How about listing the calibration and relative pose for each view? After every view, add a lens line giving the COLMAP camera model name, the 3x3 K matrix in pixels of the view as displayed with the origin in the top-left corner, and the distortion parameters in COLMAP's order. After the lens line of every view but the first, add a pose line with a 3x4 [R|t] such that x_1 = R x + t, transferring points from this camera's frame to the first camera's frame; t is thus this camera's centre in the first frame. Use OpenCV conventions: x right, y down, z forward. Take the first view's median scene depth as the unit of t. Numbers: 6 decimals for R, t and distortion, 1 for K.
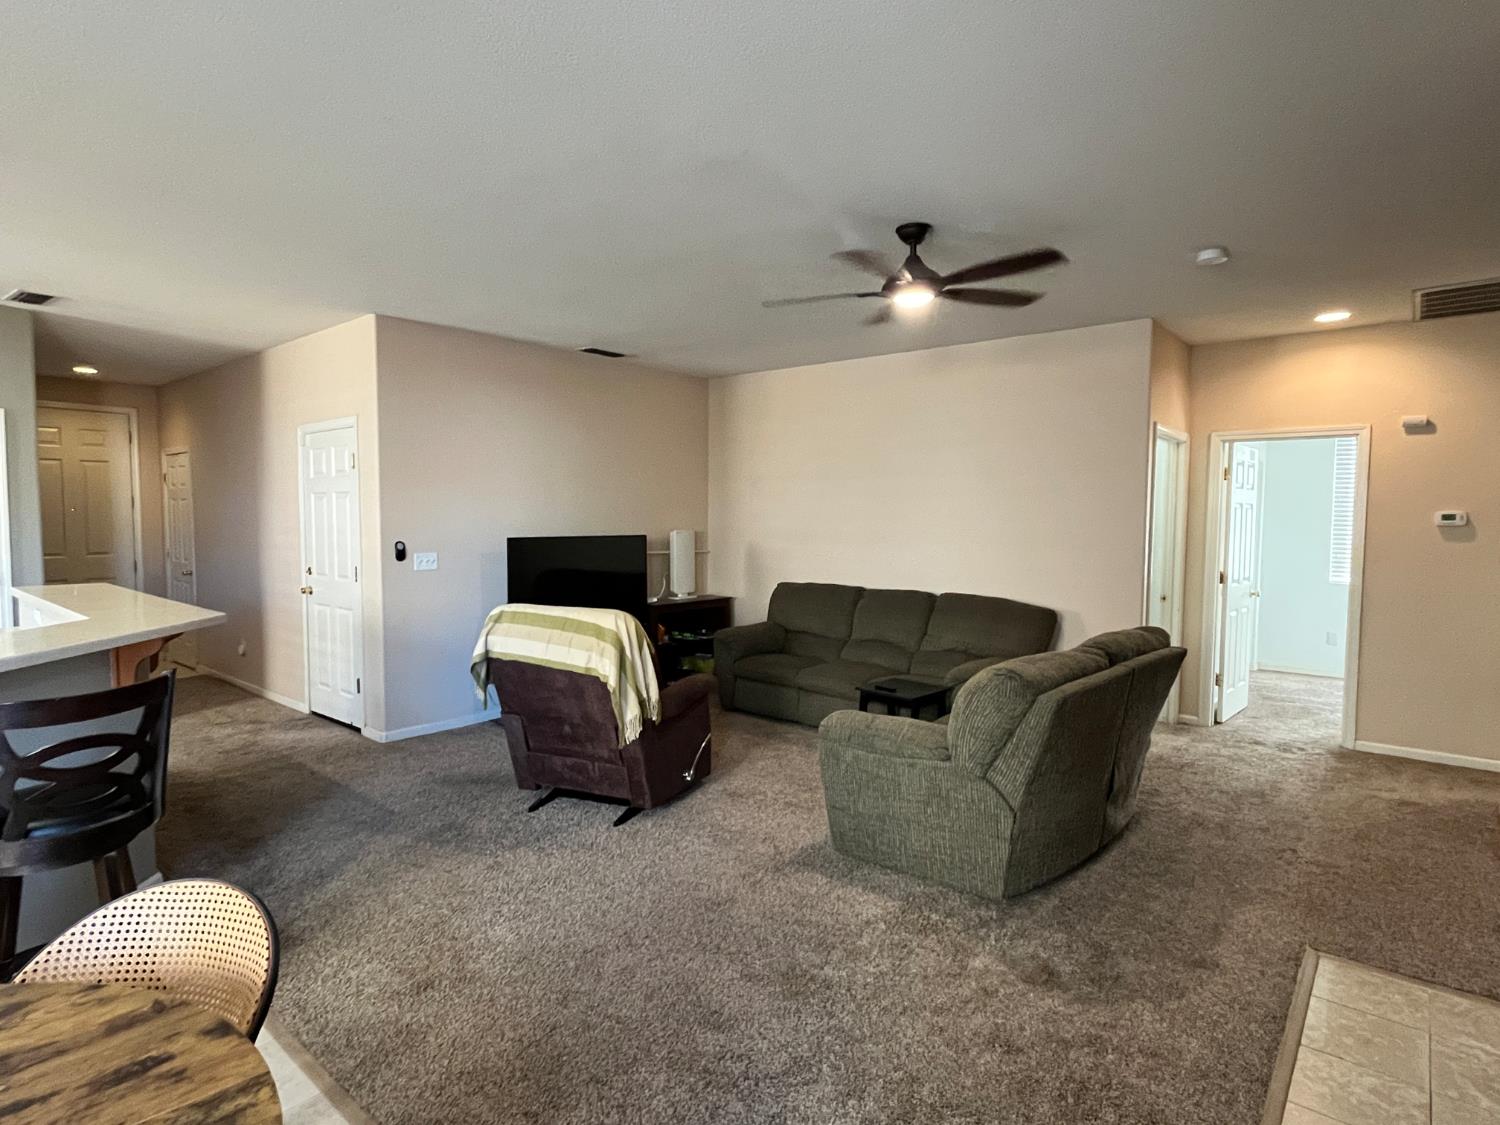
lens RADIAL K [[803.4, 0, 754.7], [0, 803.4, 556.5], [0, 0, 1]] dist [-0.003299, -0.000615]
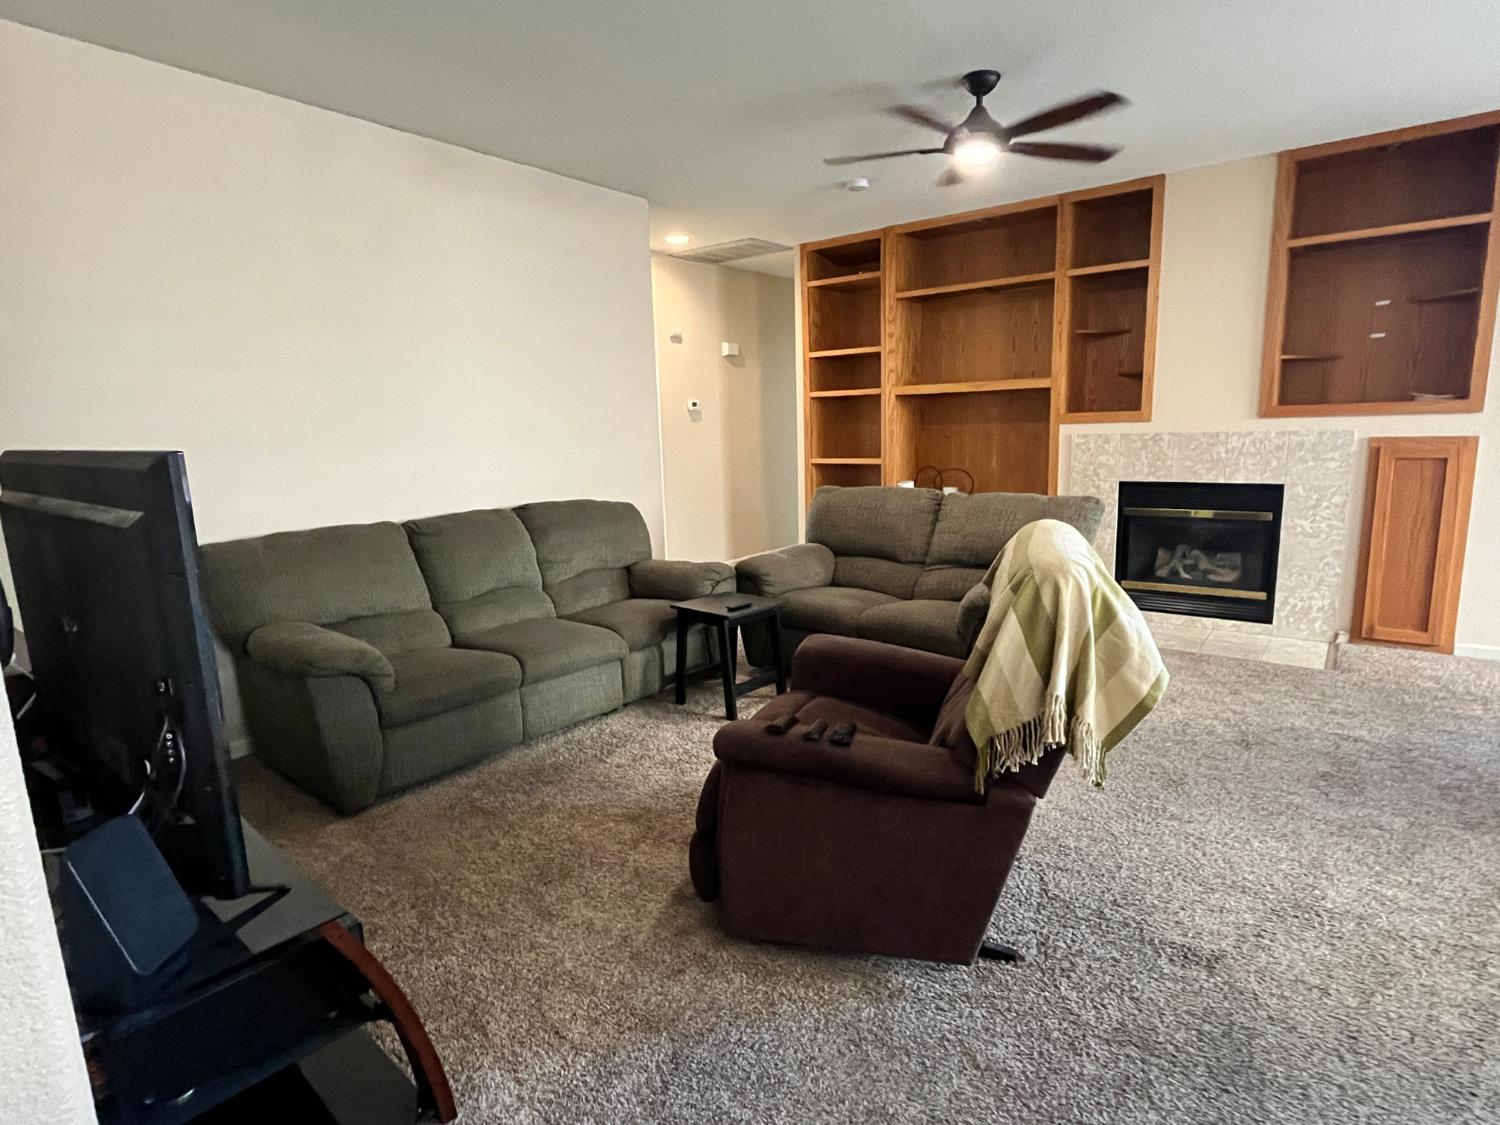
lens RADIAL K [[799.4, 0, 755.1], [0, 799.4, 566.4], [0, 0, 1]] dist [-0.005071, 0.000222]
pose [[-0.038675, -0.183589, 0.982242, -0.750867], [0.079760, 0.979274, 0.186175, -0.029826], [-0.996064, 0.085544, -0.023231, 1.202924]]
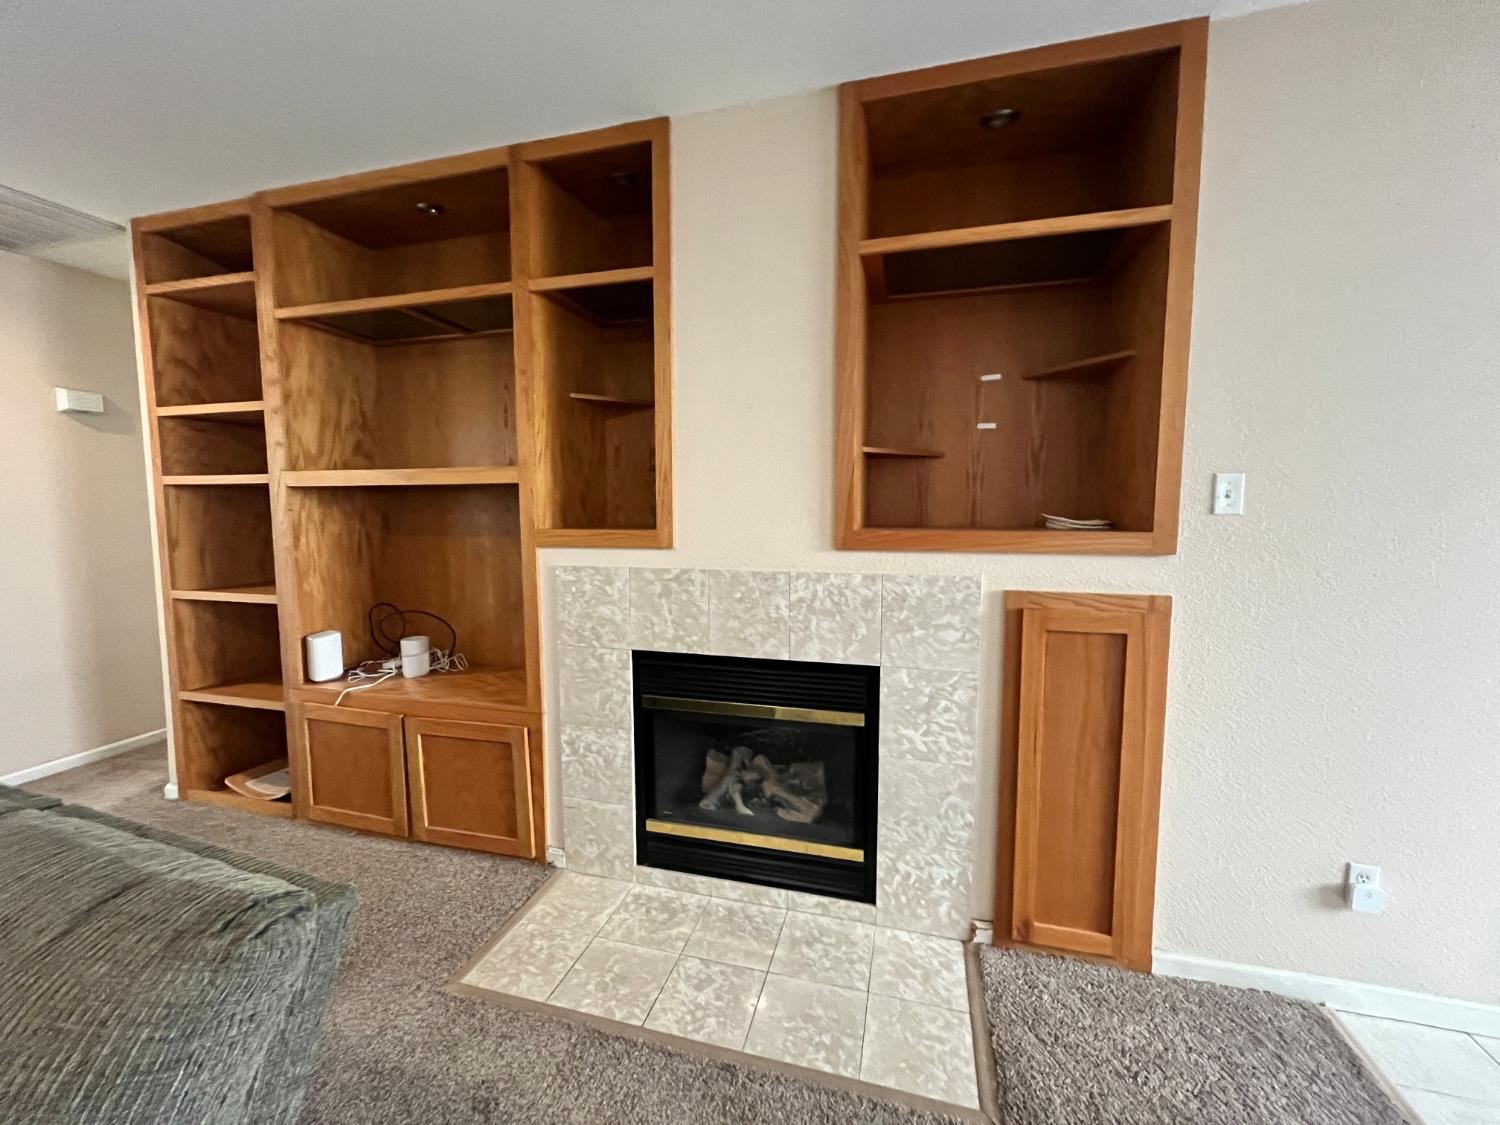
lens RADIAL K [[603.2, 0, 750.8], [0, 603.2, 563.2], [0, 0, 1]] dist [-0.002006, -0.000633]
pose [[-0.410169, -0.093133, 0.907242, 0.011212], [0.043828, 0.991610, 0.121609, -0.019211], [-0.910956, 0.089643, -0.402646, 0.667590]]
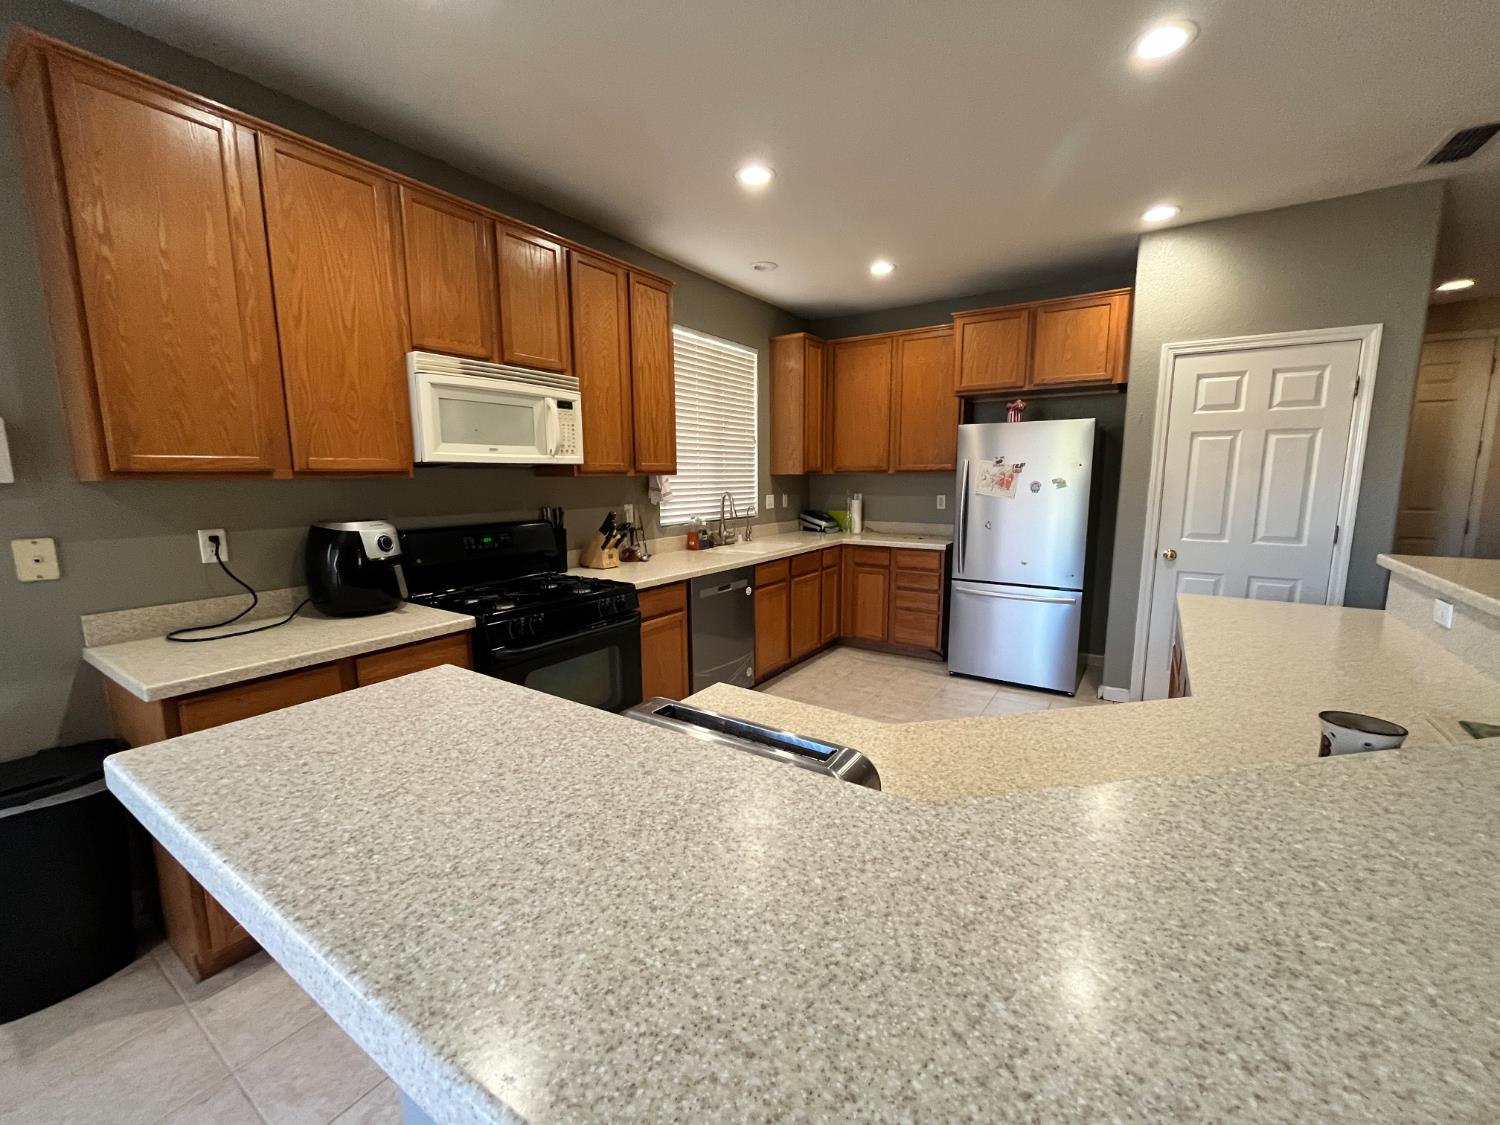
lens RADIAL K [[606.5, 0, 752.6], [0, 606.5, 562.0], [0, 0, 1]] dist [-0.001986, -0.000093]
pose [[0.111593, 0.138541, -0.984049, -0.486522], [-0.045771, 0.989900, 0.134174, -0.001578], [0.992699, 0.030068, 0.116808, 0.399013]]
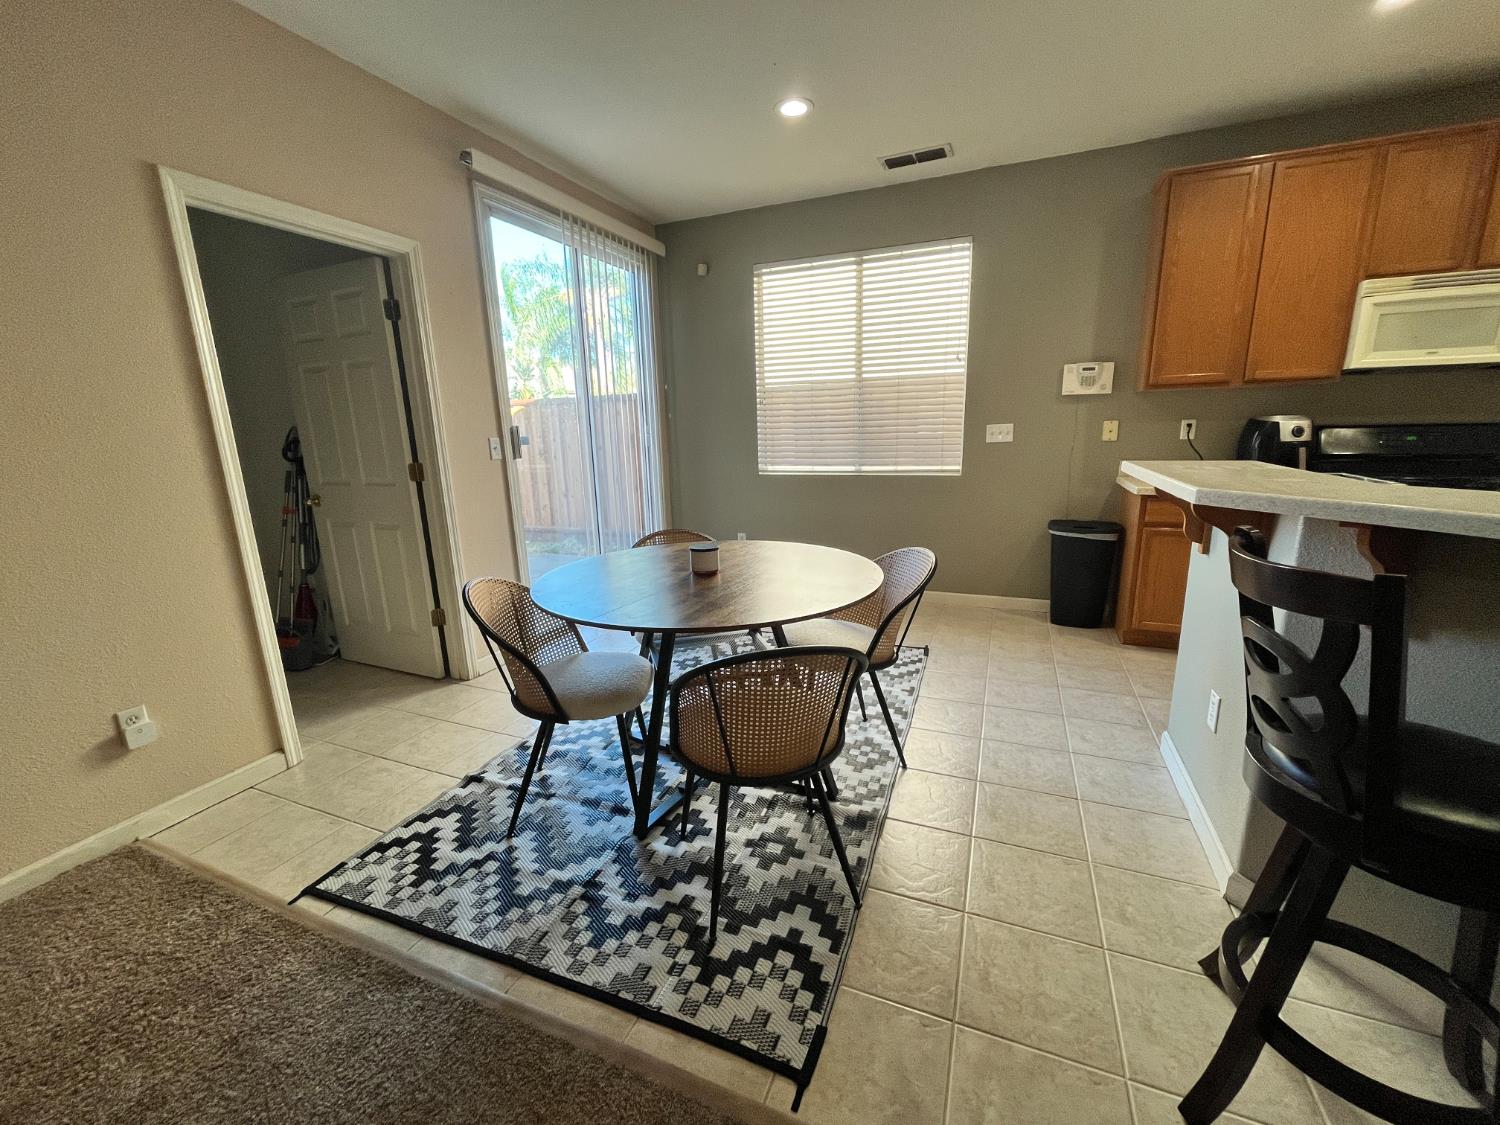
lens RADIAL K [[606.5, 0, 752.6], [0, 606.5, 562.0], [0, 0, 1]] dist [-0.001986, -0.000093]
pose [[-0.954626, 0.084322, -0.285622, -0.157054], [0.005437, 0.963853, 0.266379, 0.023547], [0.297759, 0.252739, -0.920577, 0.689230]]
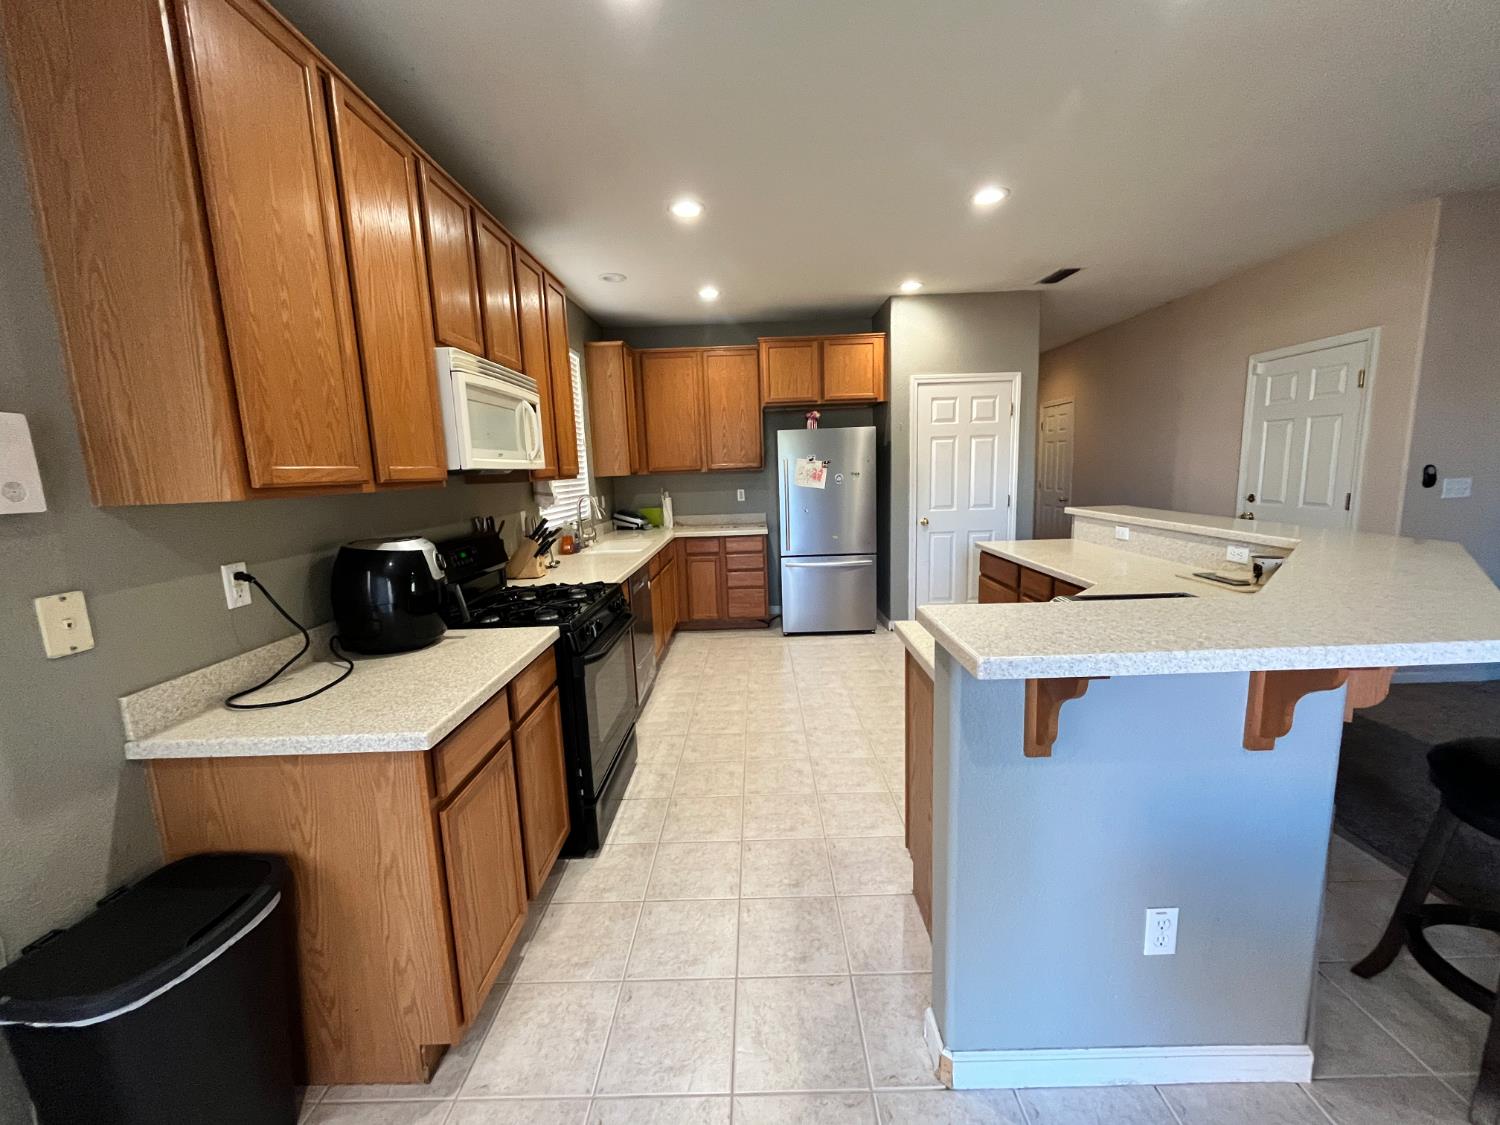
lens RADIAL K [[603.2, 0, 750.8], [0, 603.2, 563.2], [0, 0, 1]] dist [-0.002006, -0.000633]
pose [[0.632536, 0.094437, -0.768752, -0.538564], [-0.001712, 0.992707, 0.120541, 0.013796], [0.774529, -0.074931, 0.628085, -0.000563]]
